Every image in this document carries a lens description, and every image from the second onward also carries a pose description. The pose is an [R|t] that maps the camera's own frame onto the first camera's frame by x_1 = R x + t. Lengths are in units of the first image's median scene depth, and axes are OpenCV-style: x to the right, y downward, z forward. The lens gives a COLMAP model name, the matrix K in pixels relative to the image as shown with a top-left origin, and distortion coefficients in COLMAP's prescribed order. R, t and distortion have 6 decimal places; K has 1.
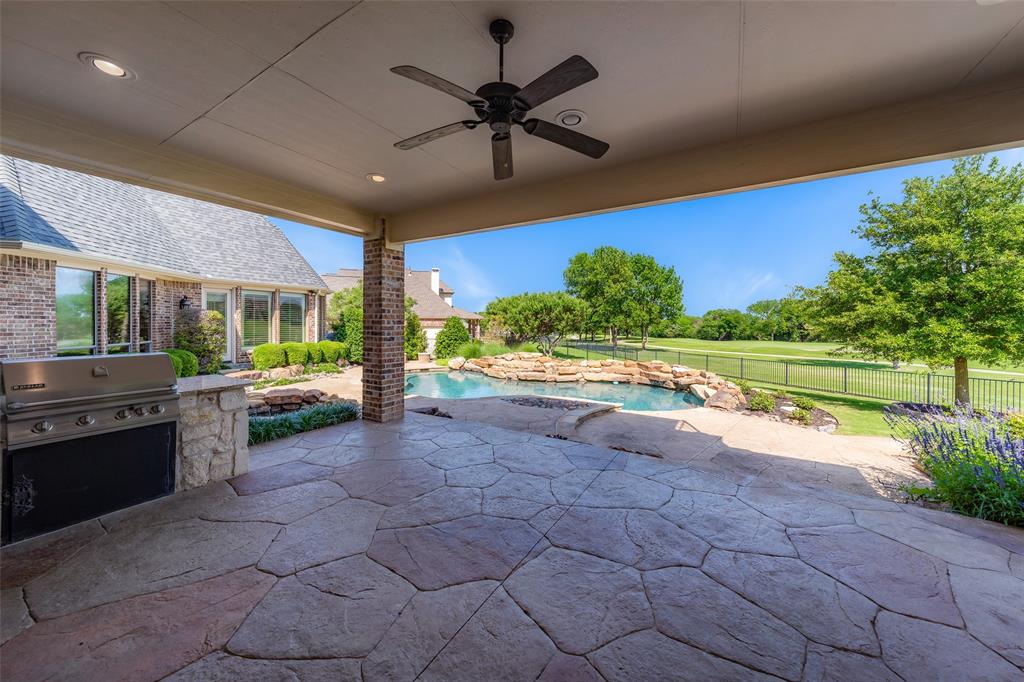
lens RADIAL K [[359.2, 0, 513.3], [0, 359.2, 326.5], [0, 0, 1]] dist [0.000557, 0.000019]
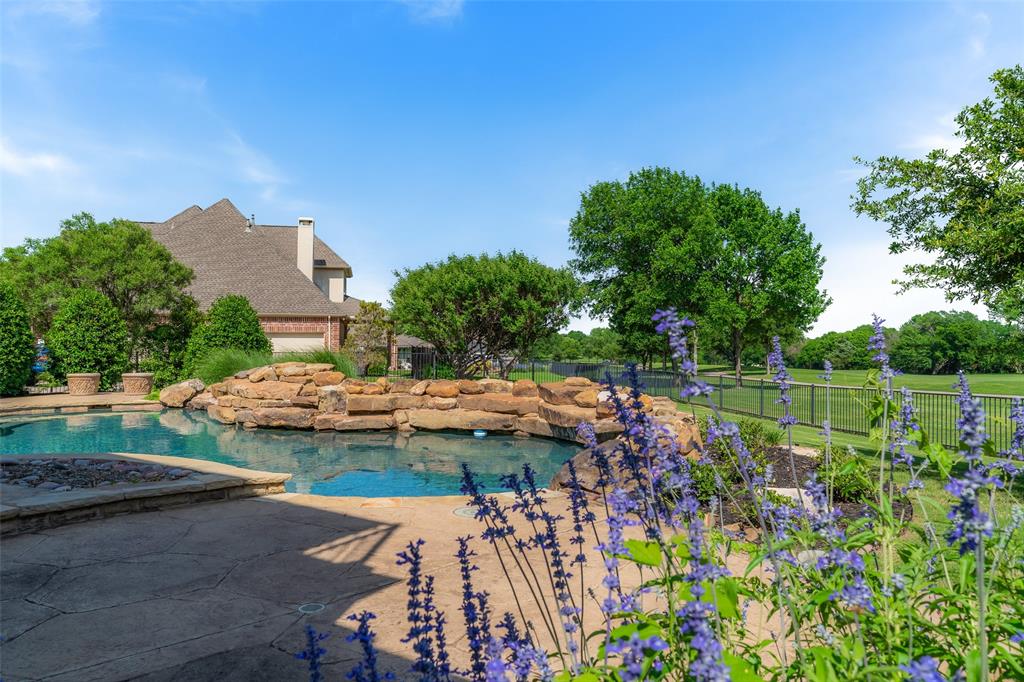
lens RADIAL K [[693.7, 0, 512.0], [0, 693.7, 341.0], [0, 0, 1]] dist [-0.032069, -0.000331]
pose [[0.998712, -0.001383, -0.050715, 0.173662], [0.000640, 0.999892, -0.014665, 0.031585], [0.050730, 0.014614, 0.998606, 0.114885]]
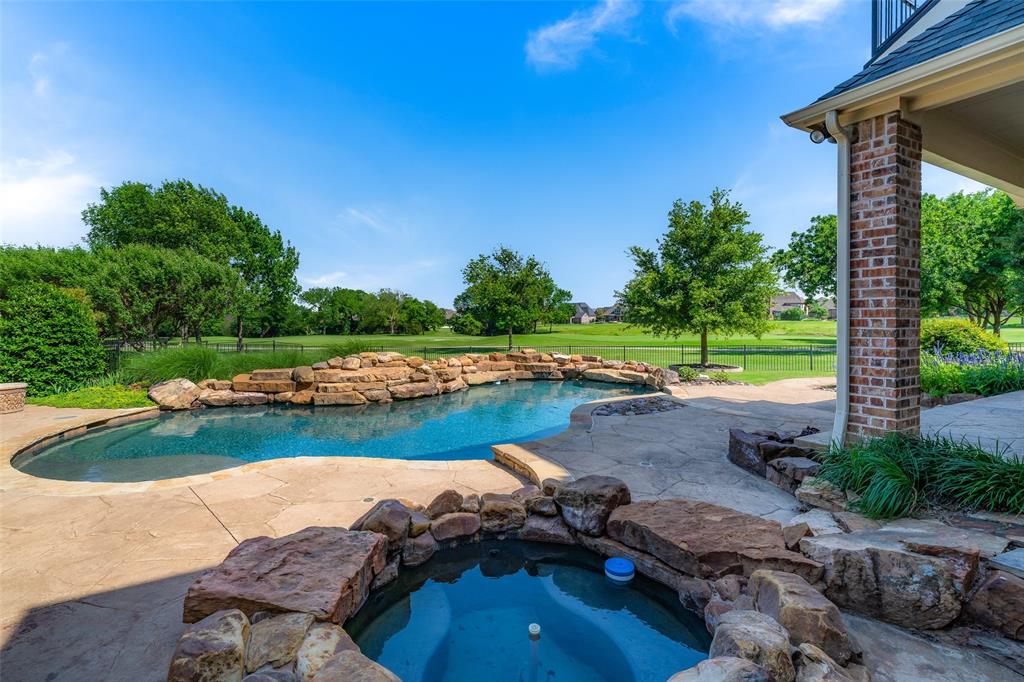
lens RADIAL K [[476.3, 0, 510.1], [0, 476.3, 320.7], [0, 0, 1]] dist [0.001512, 0.000251]
pose [[0.483999, -0.010558, 0.875005, -0.273667], [0.009862, 0.999930, 0.006610, 0.010479], [-0.875013, 0.005430, 0.484069, 0.241740]]
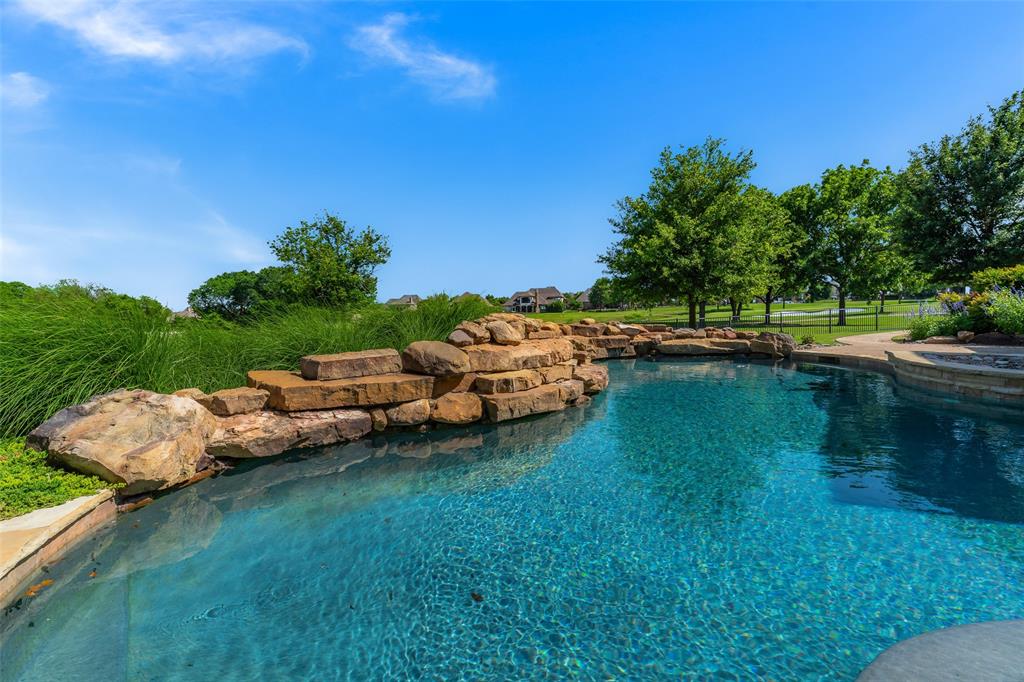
lens RADIAL K [[502.9, 0, 512.0], [0, 502.9, 341.0], [0, 0, 1]] dist [0.000589, 0.000271]
pose [[0.014631, -0.060037, 0.998089, -0.198628], [0.035716, 0.997590, 0.059484, 0.037508], [-0.999255, 0.034778, 0.016740, 0.528356]]
